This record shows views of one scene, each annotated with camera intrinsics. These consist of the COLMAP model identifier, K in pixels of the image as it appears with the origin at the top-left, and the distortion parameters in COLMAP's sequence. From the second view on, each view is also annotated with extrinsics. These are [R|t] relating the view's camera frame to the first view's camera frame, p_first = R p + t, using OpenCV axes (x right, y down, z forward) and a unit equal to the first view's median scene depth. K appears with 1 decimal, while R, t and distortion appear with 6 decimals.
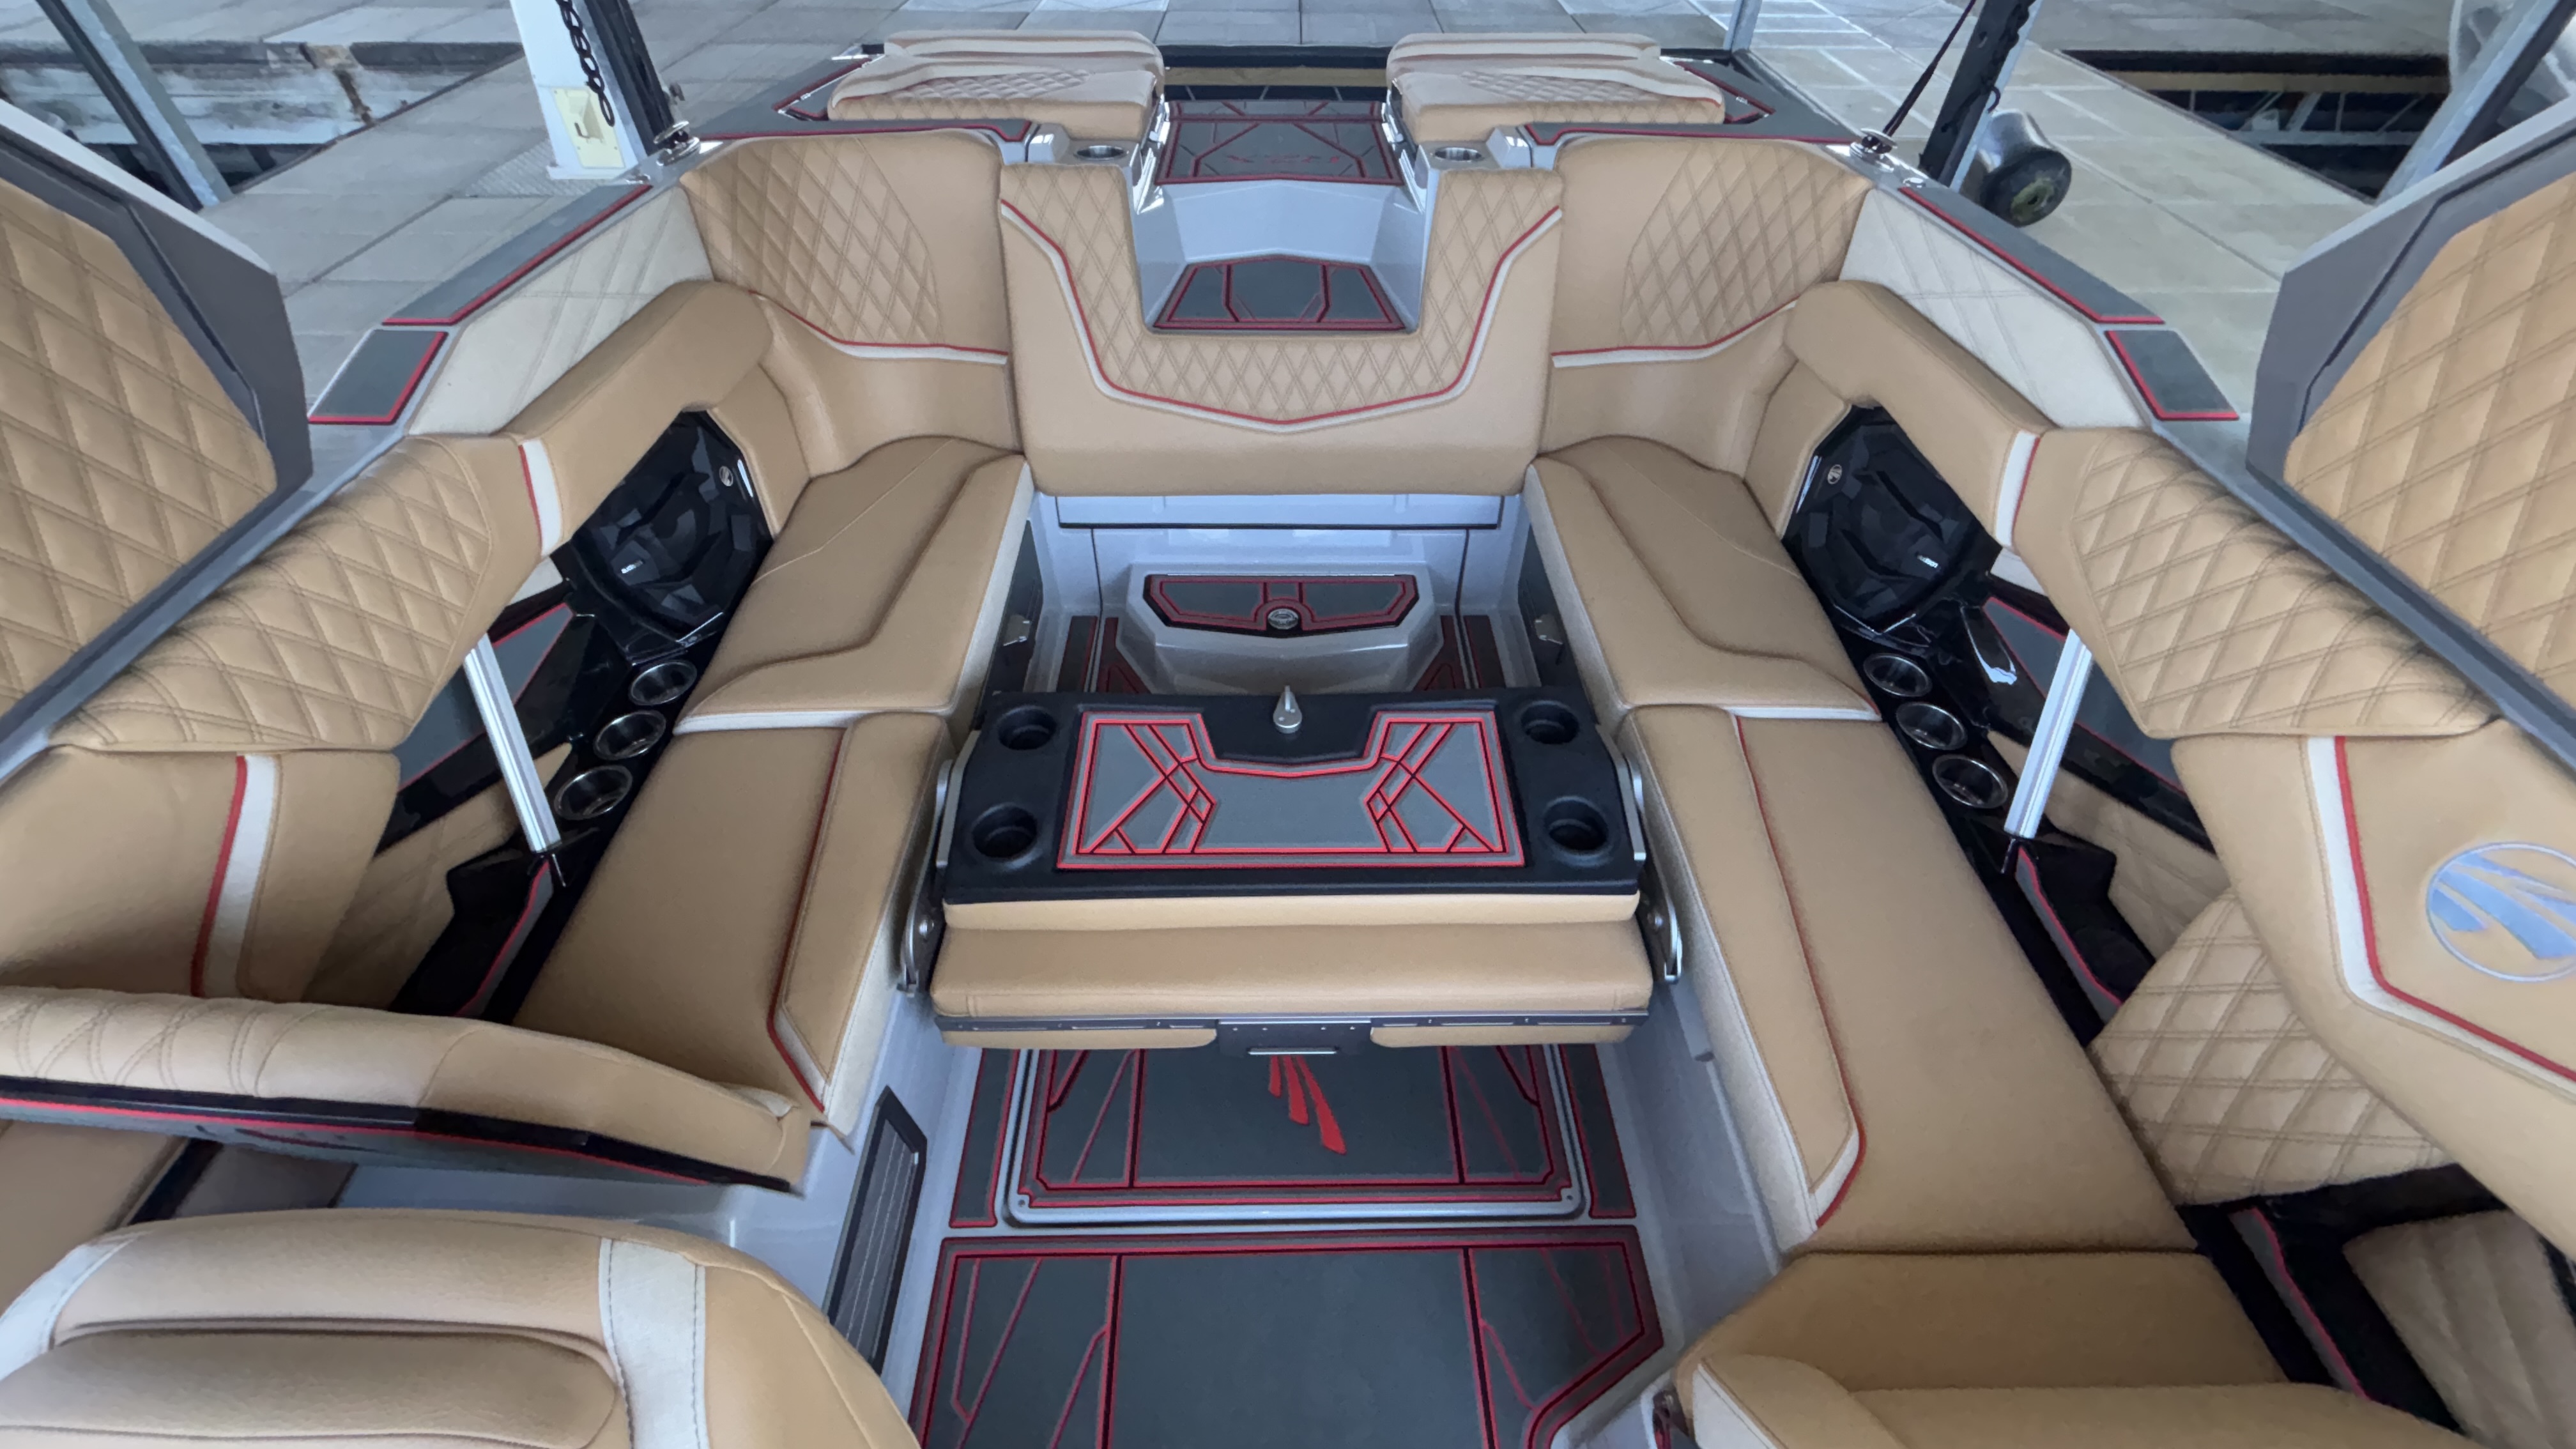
lens RADIAL K [[1038.4, 0, 1286.2], [0, 1038.4, 733.5], [0, 0, 1]] dist [-0.001915, 0.001075]
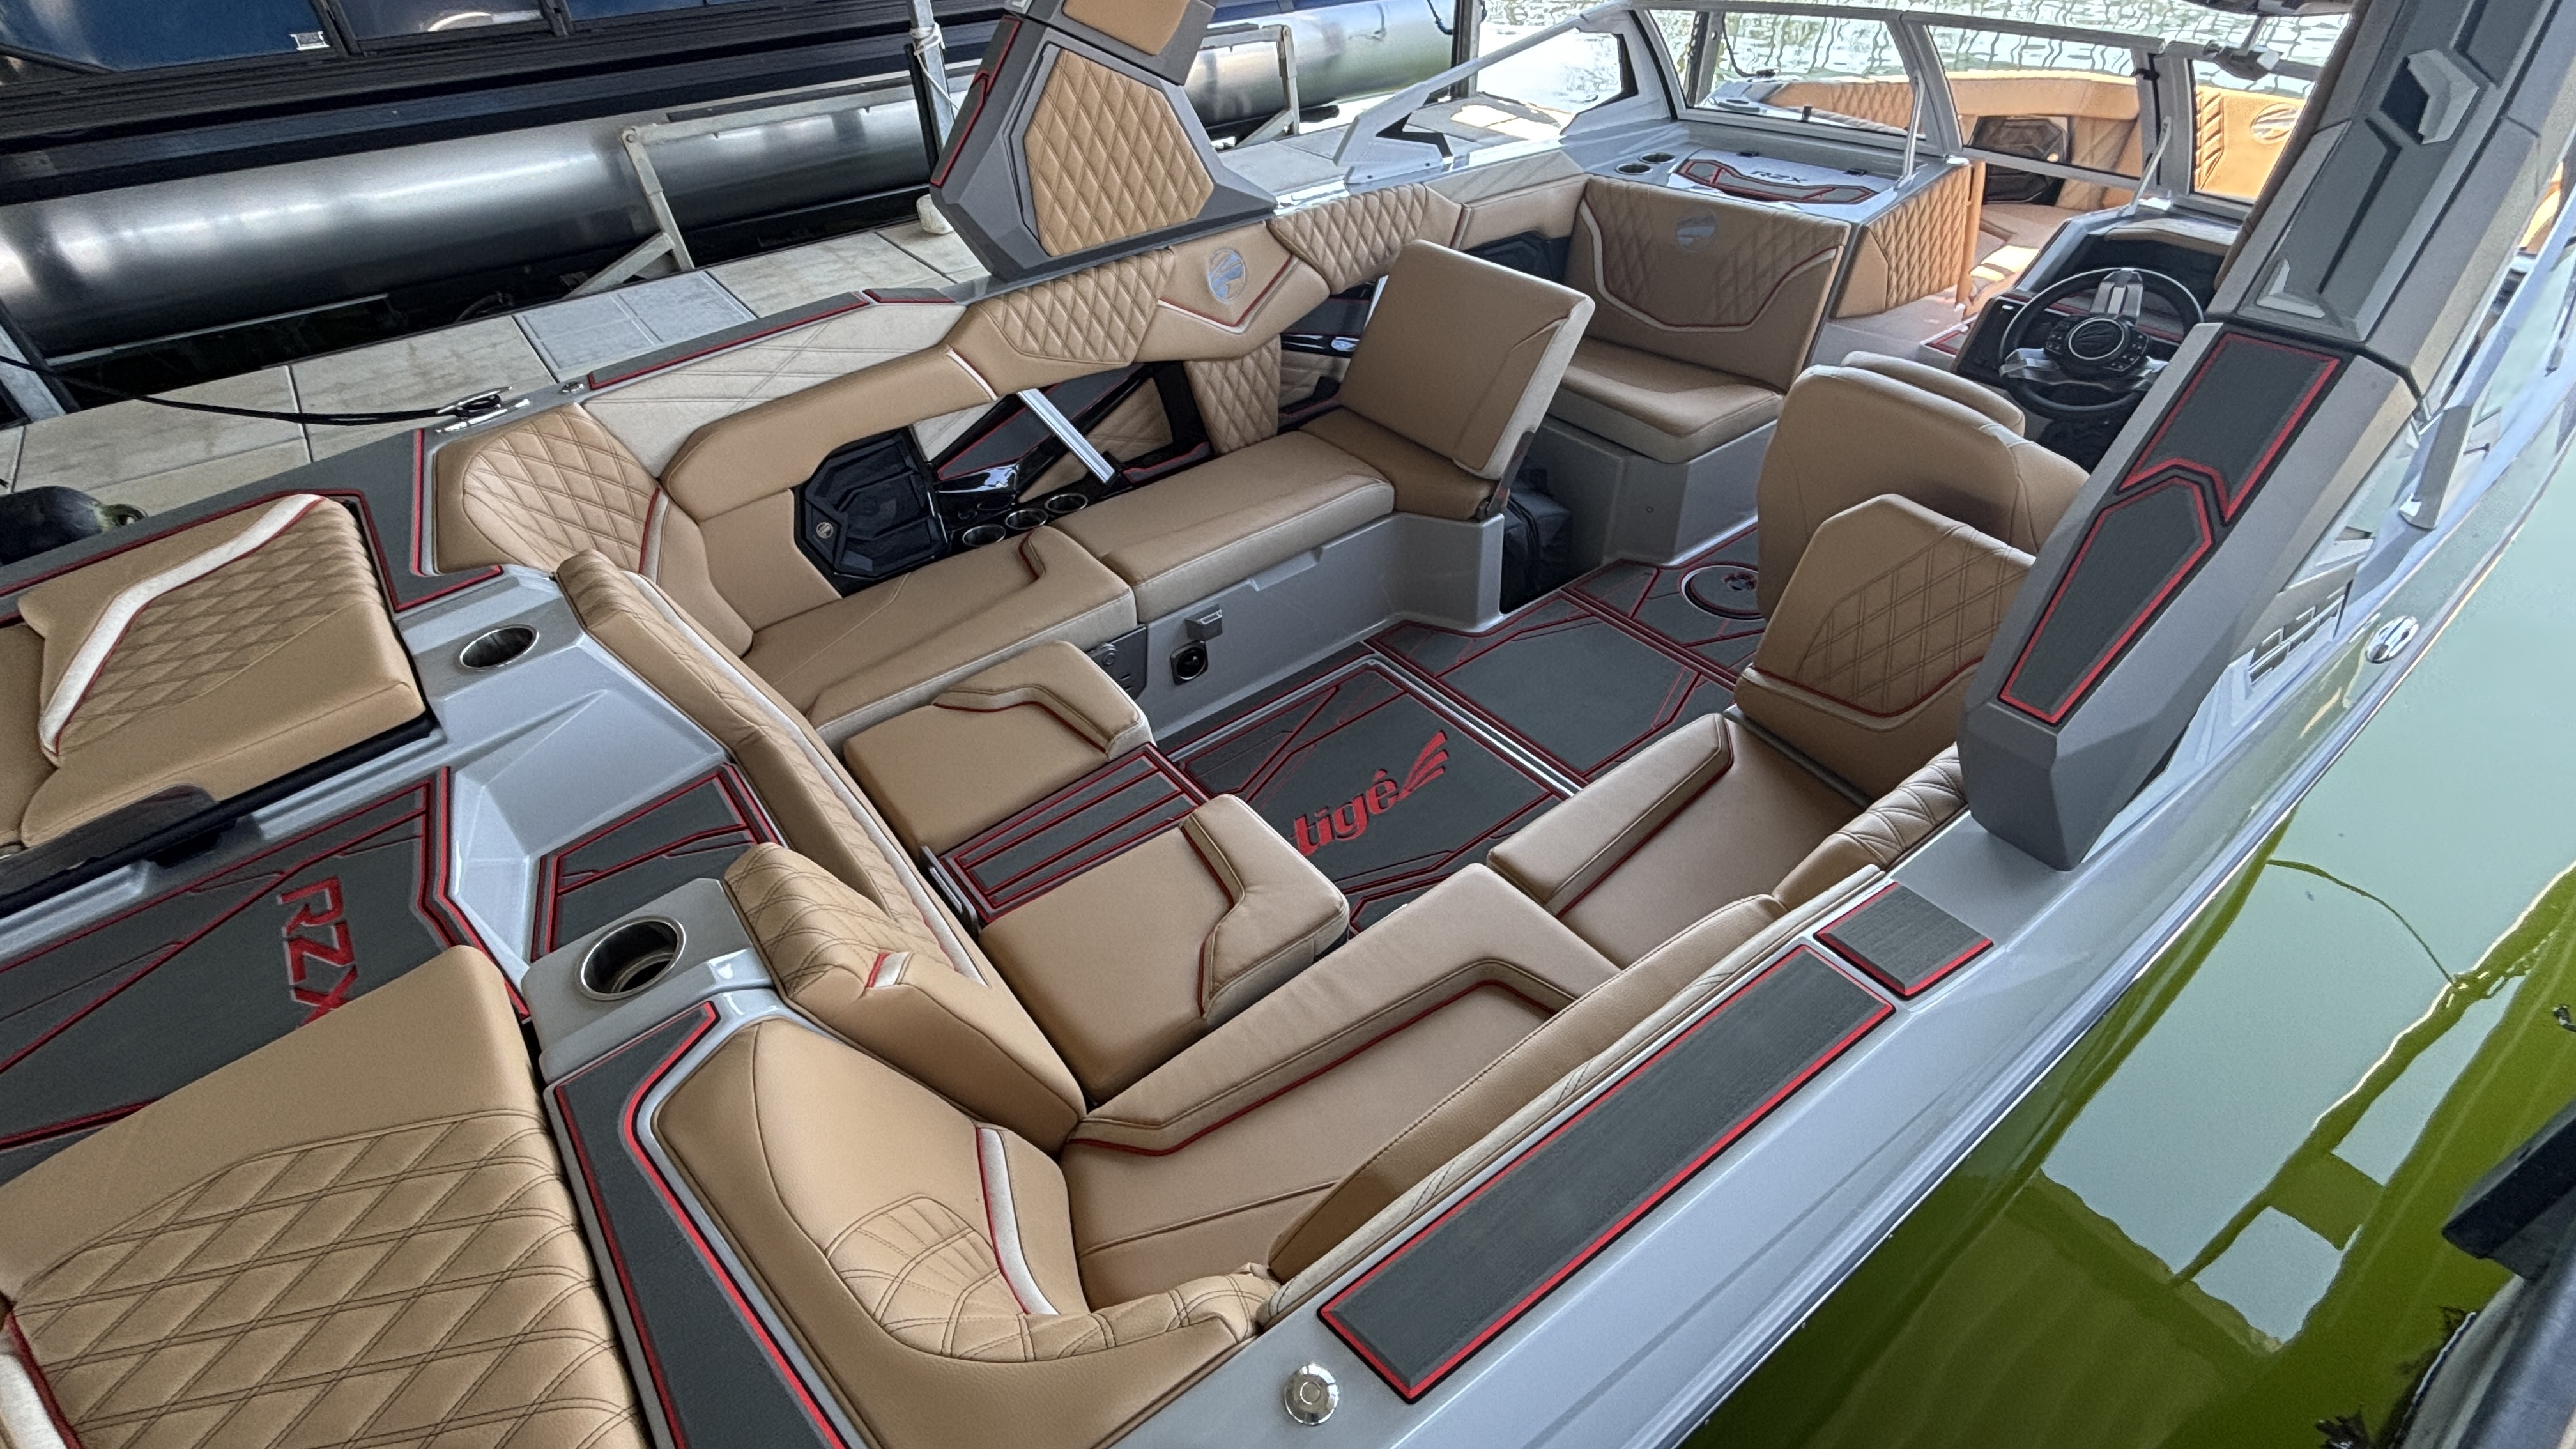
lens RADIAL K [[1171.7, 0, 1303.5], [0, 1171.7, 727.3], [0, 0, 1]] dist [-0.001045, -0.000315]
pose [[-0.609531, -0.506493, 0.609867, -0.706967], [0.581694, 0.236924, 0.778138, -0.875583], [-0.538613, 0.829055, 0.150211, 0.650119]]
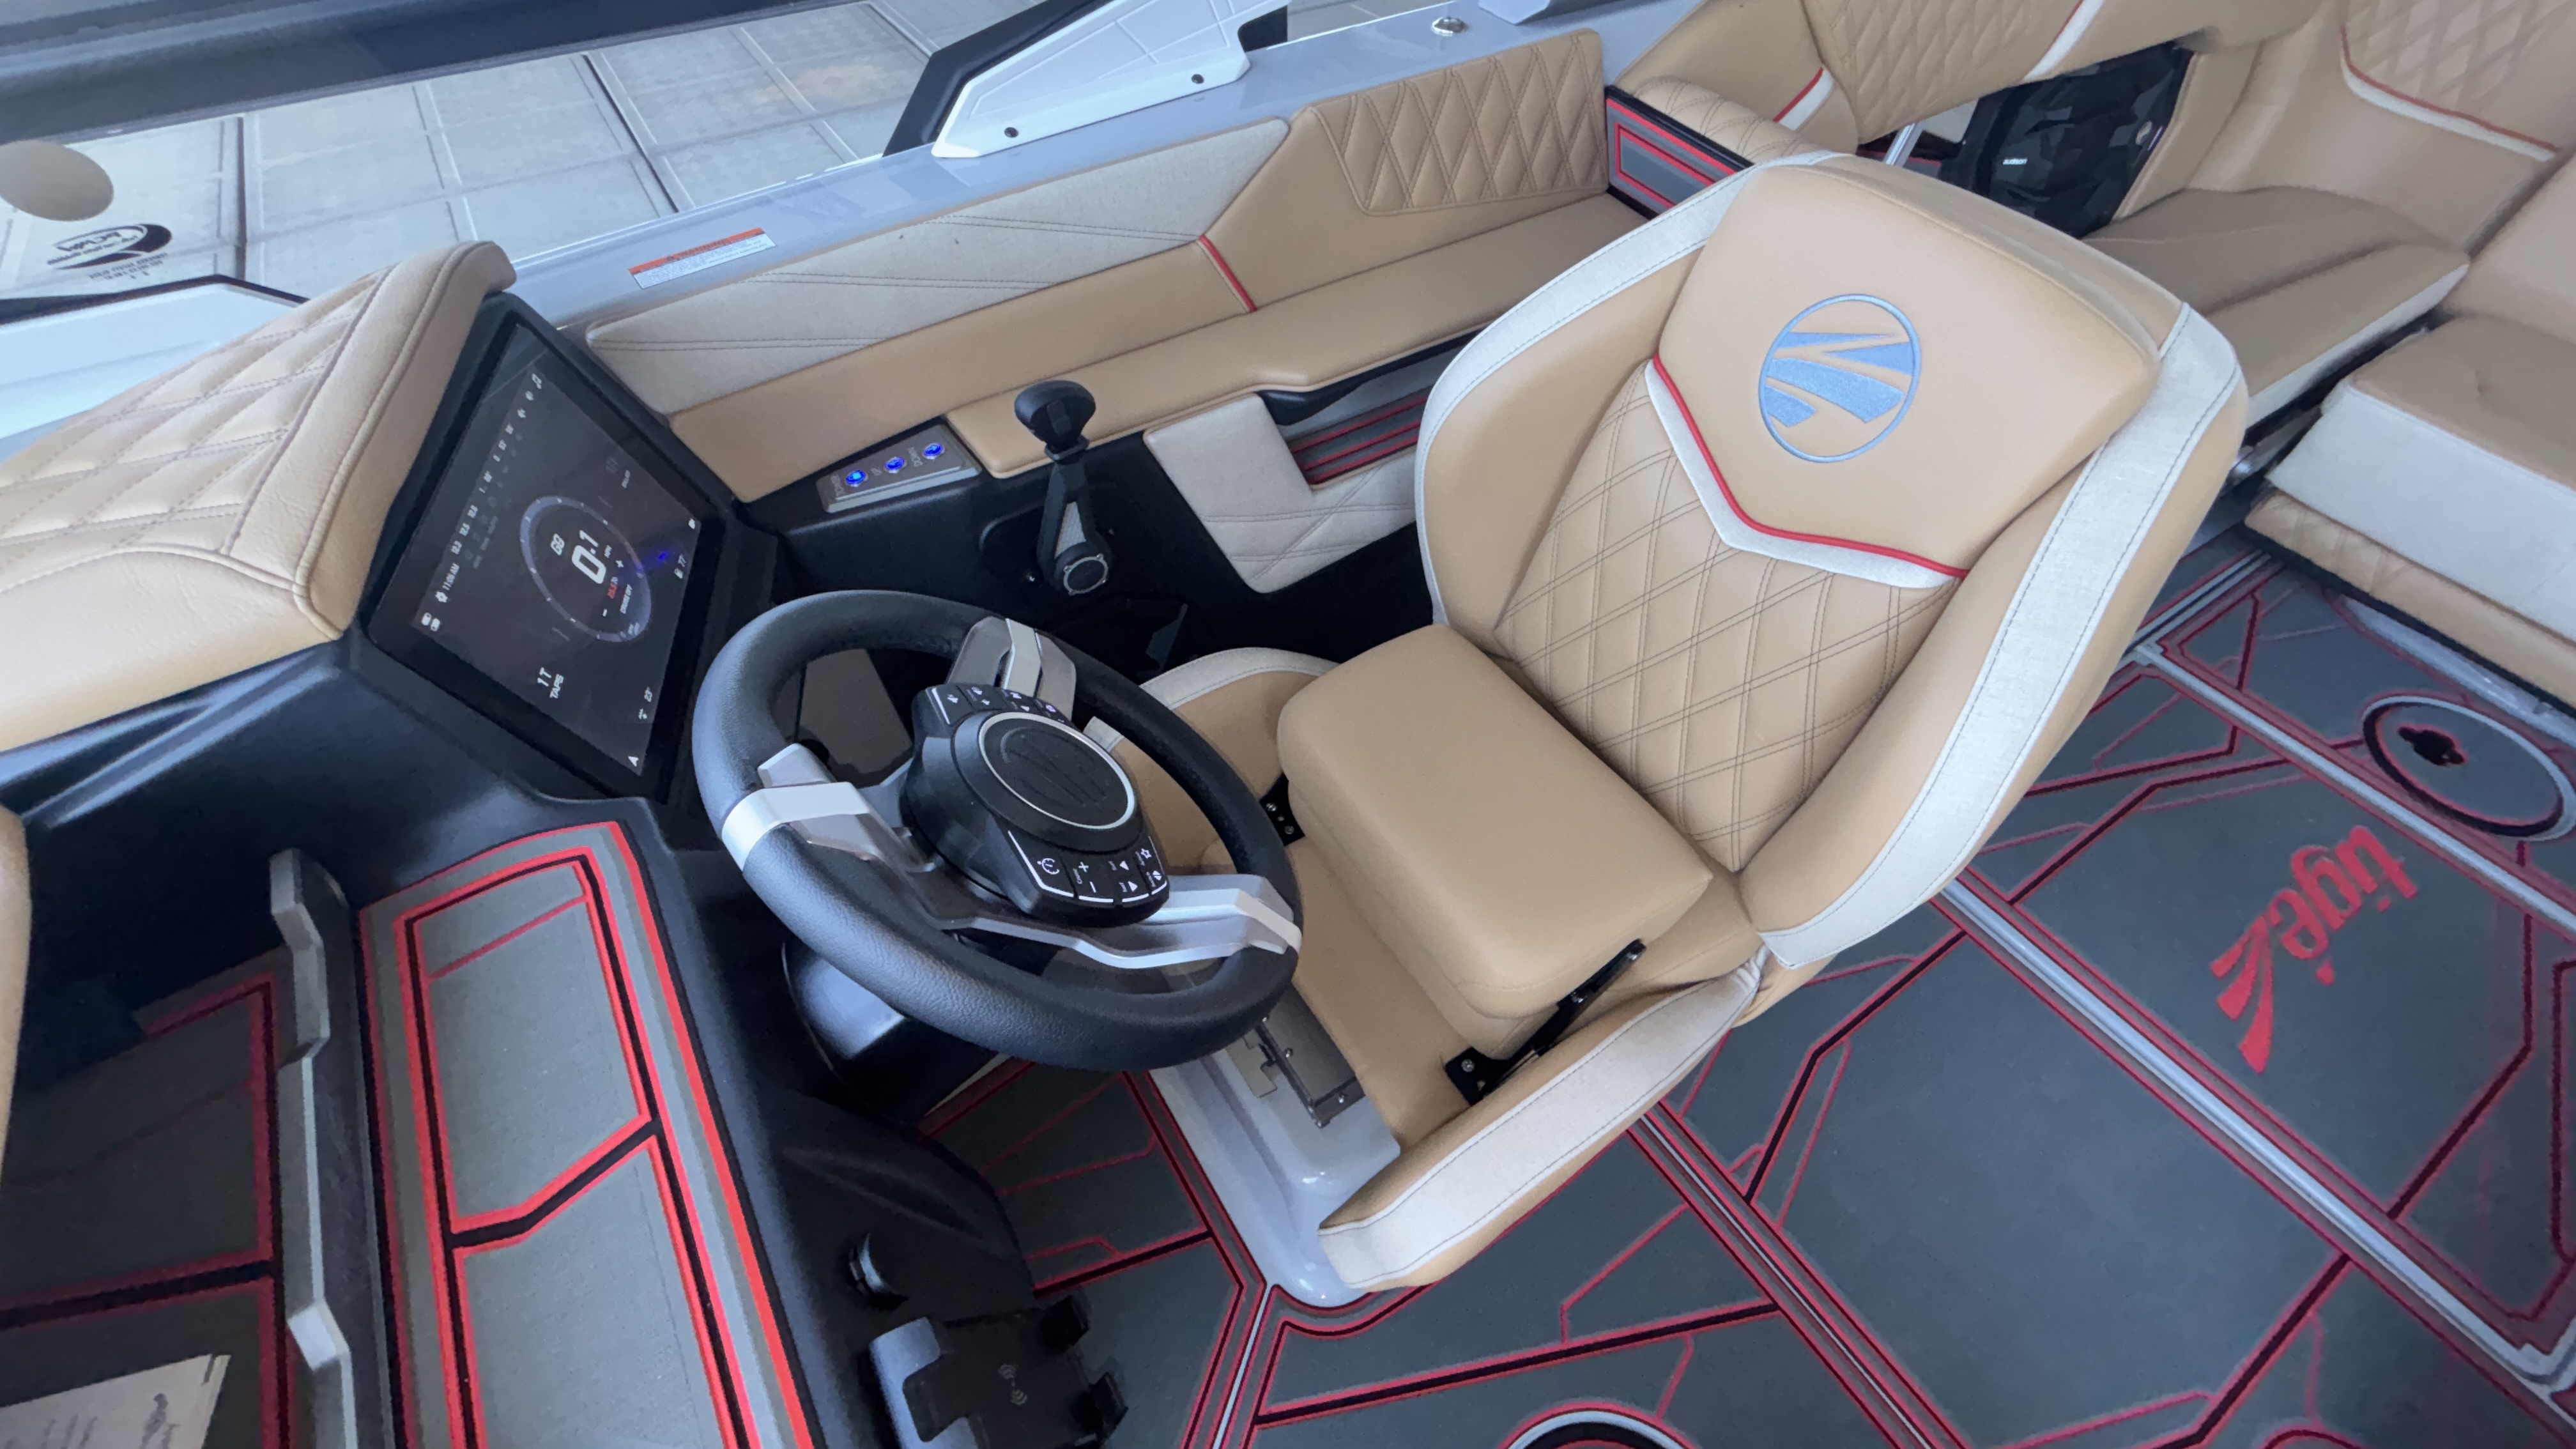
lens RADIAL K [[1038.4, 0, 1280.8], [0, 1038.4, 721.2], [0, 0, 1]] dist [-0.001915, 0.001075]
pose [[0.525001, 0.656121, -0.542106, -0.070552], [-0.609327, 0.734455, 0.298824, 0.329788], [0.594217, 0.173437, 0.785382, -0.134214]]
